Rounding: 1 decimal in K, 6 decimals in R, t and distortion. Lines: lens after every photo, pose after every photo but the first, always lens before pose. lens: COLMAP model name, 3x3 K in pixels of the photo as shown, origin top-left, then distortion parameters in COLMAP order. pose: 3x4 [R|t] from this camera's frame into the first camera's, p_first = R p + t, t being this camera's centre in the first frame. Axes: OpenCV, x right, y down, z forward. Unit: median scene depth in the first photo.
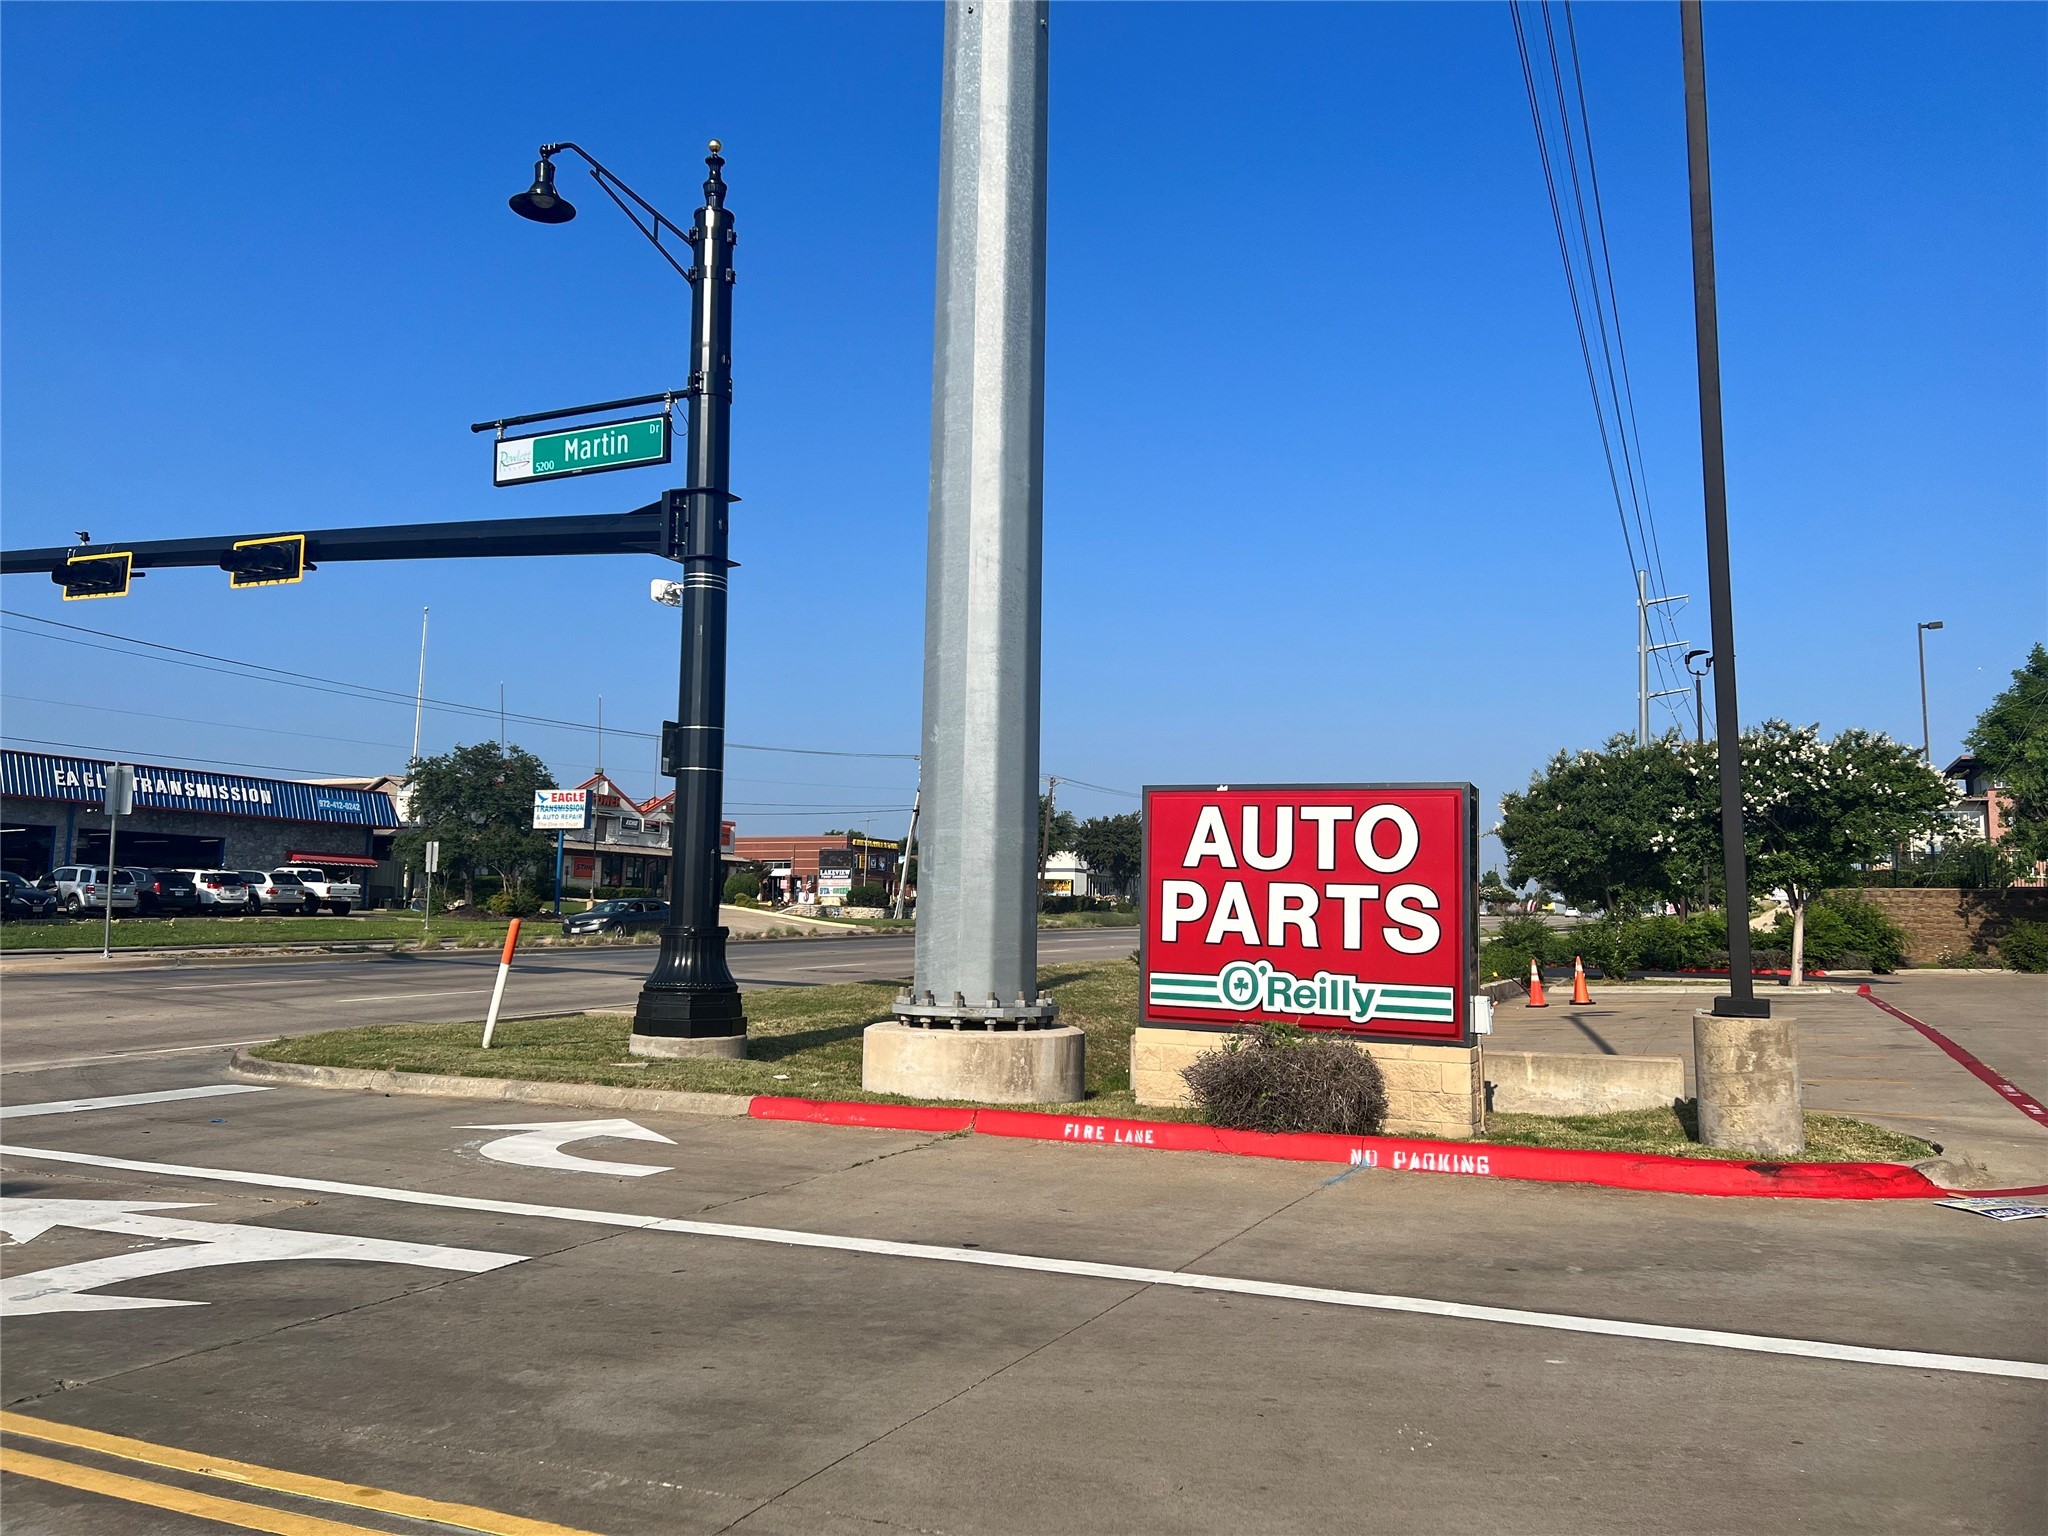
lens RADIAL K [[1554.4, 0, 1019.2], [0, 1554.4, 751.6], [0, 0, 1]] dist [0.059091, -0.022824]
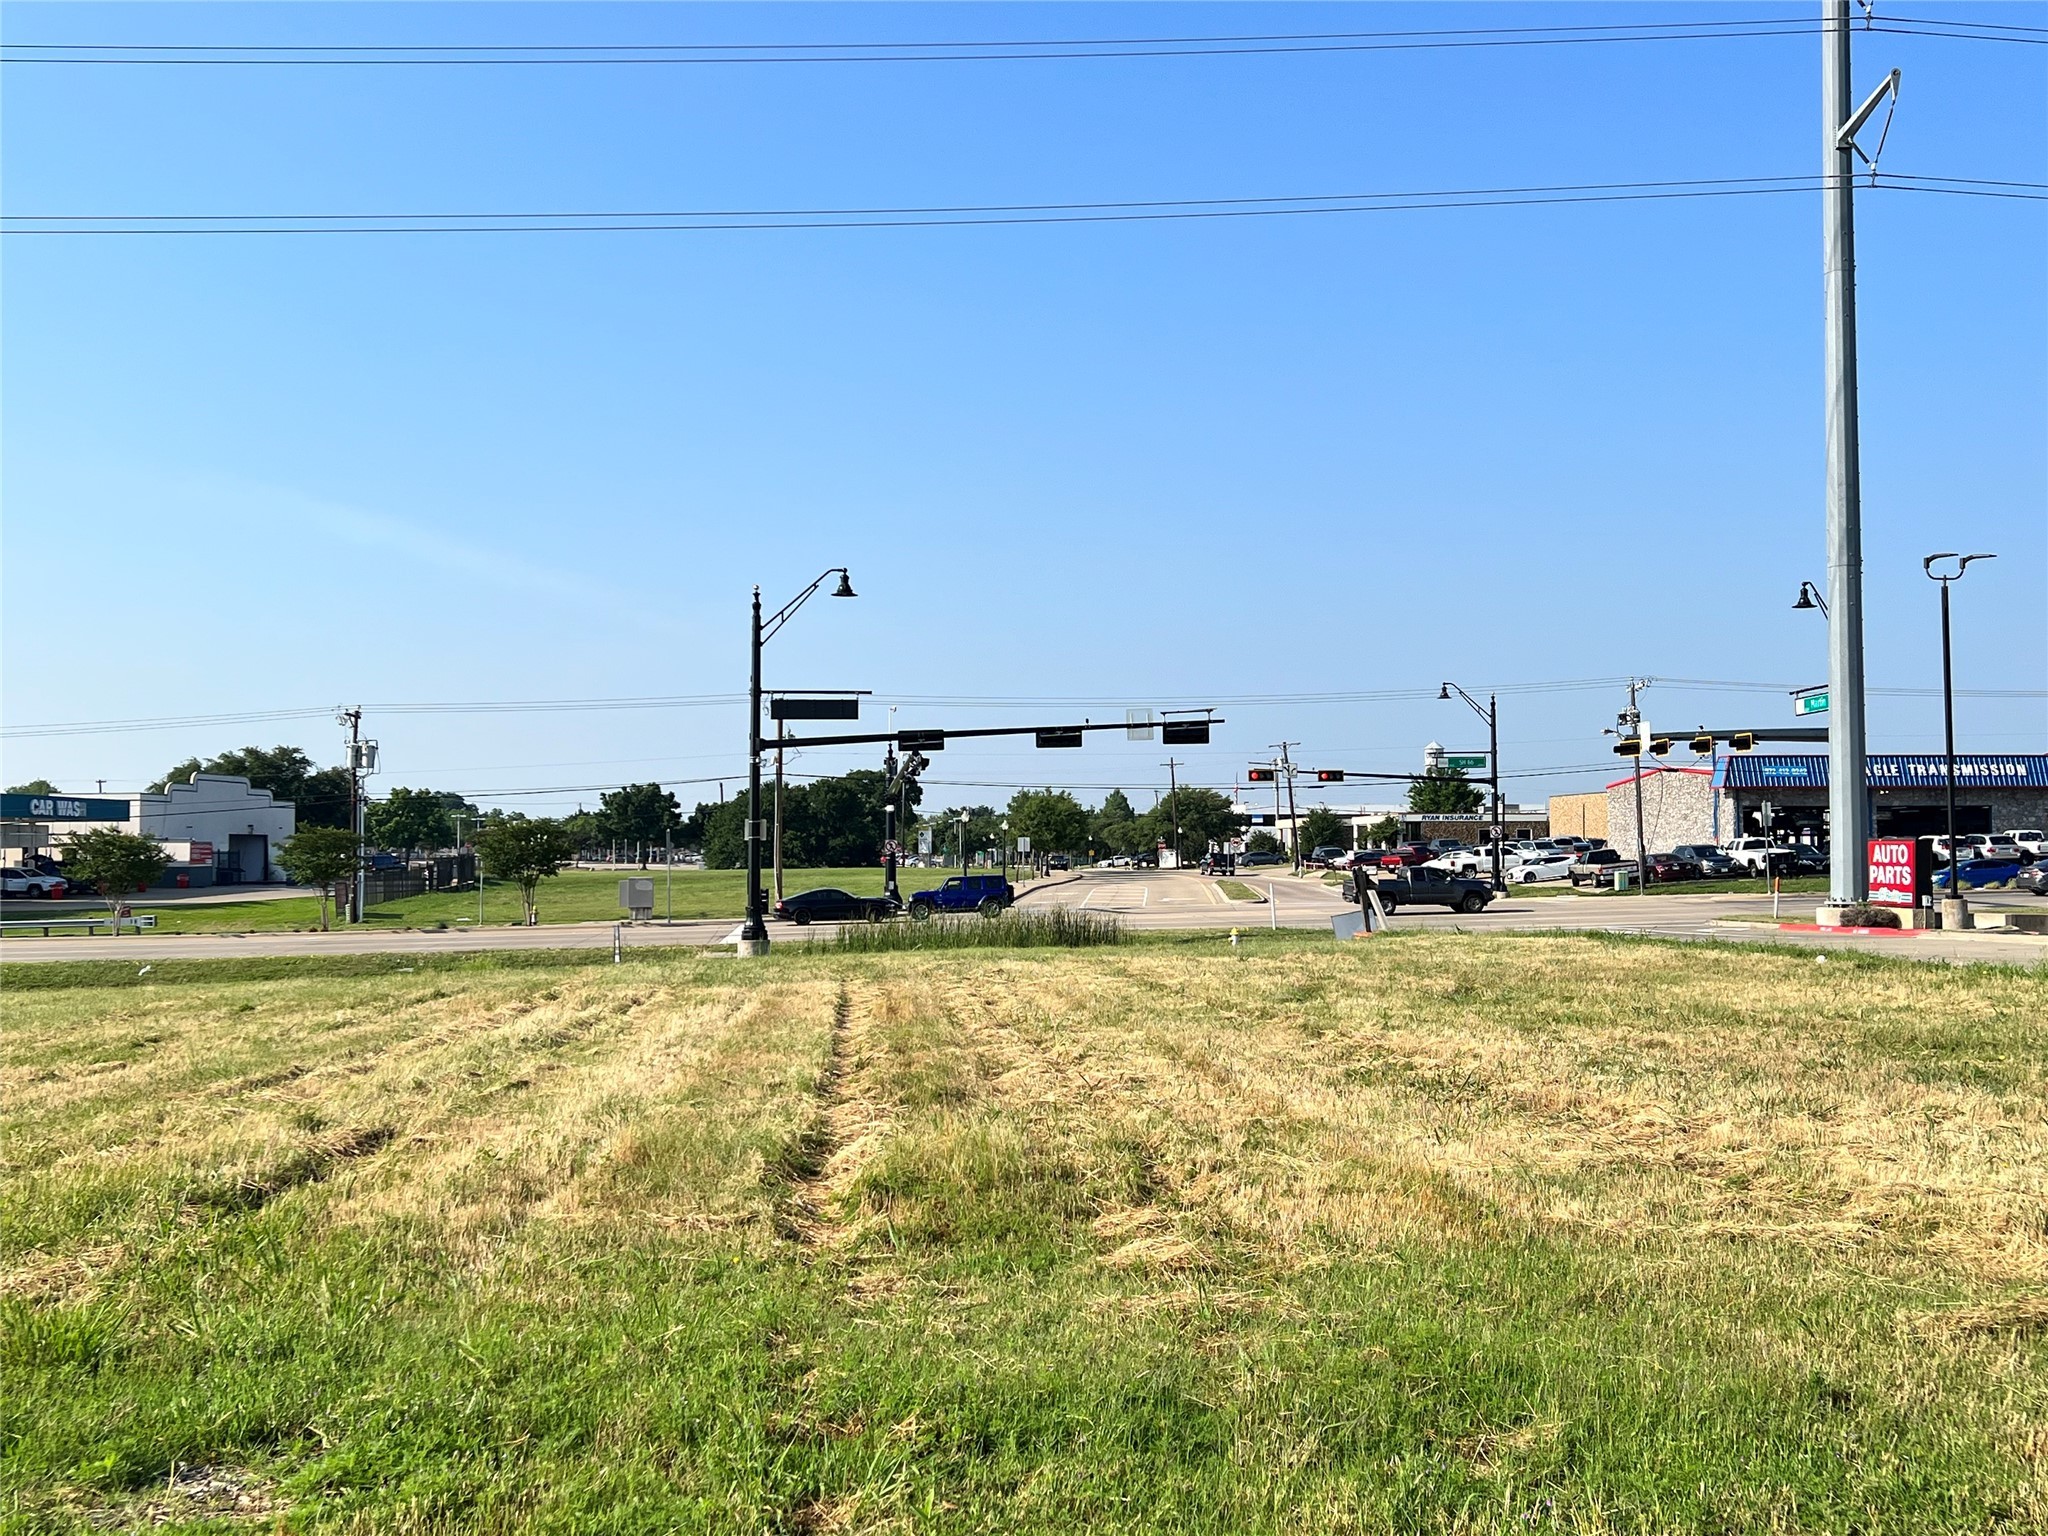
lens RADIAL K [[2177.8, 0, 1010.4], [0, 2177.8, 781.4], [0, 0, 1]] dist [0.062288, 0.000000]
pose [[0.519160, -0.055685, -0.852861, 0.672356], [0.115095, 0.993341, 0.005204, -0.072318], [0.846892, -0.100862, 0.522112, -0.655076]]
